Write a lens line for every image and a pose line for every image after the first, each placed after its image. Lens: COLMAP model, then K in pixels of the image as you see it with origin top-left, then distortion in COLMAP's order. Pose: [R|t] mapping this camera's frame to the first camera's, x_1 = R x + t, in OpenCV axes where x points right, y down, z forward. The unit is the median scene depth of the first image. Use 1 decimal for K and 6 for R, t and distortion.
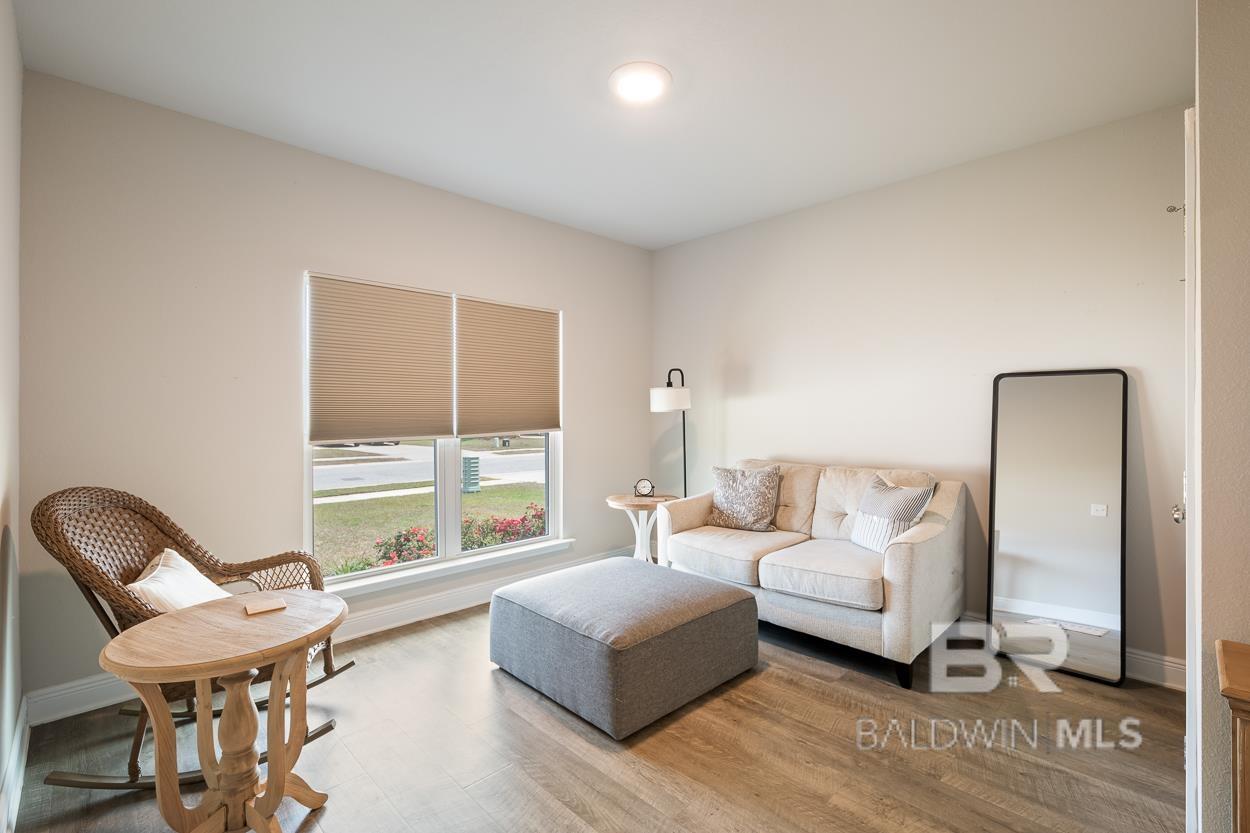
lens RADIAL K [[533.6, 0, 621.7], [0, 533.6, 420.2], [0, 0, 1]] dist [-0.006197, -0.000454]
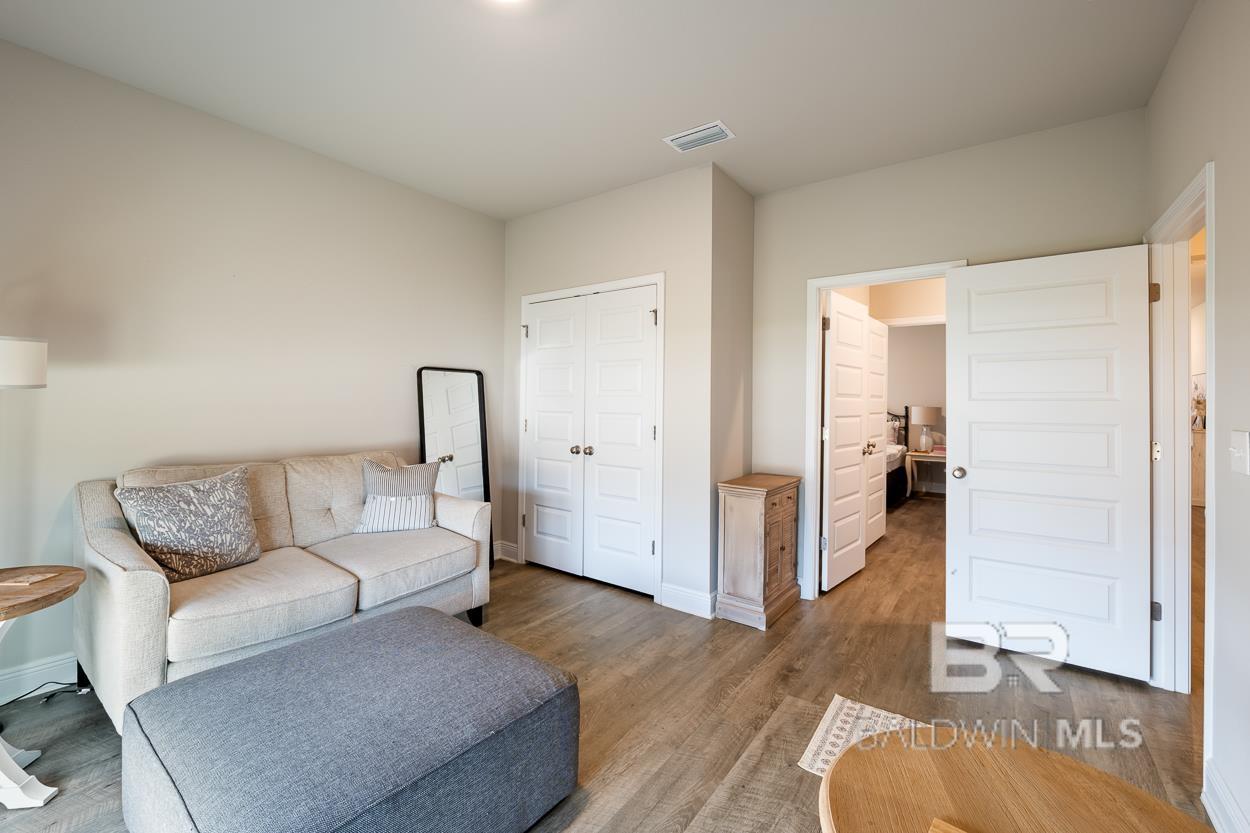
lens RADIAL K [[509.2, 0, 617.5], [0, 509.2, 404.7], [0, 0, 1]] dist [-0.011348, 0.000527]
pose [[-0.126023, -0.008516, 0.991991, -0.636049], [0.000462, 0.999963, 0.008643, -0.007494], [-0.992027, 0.001548, -0.126014, 0.822841]]
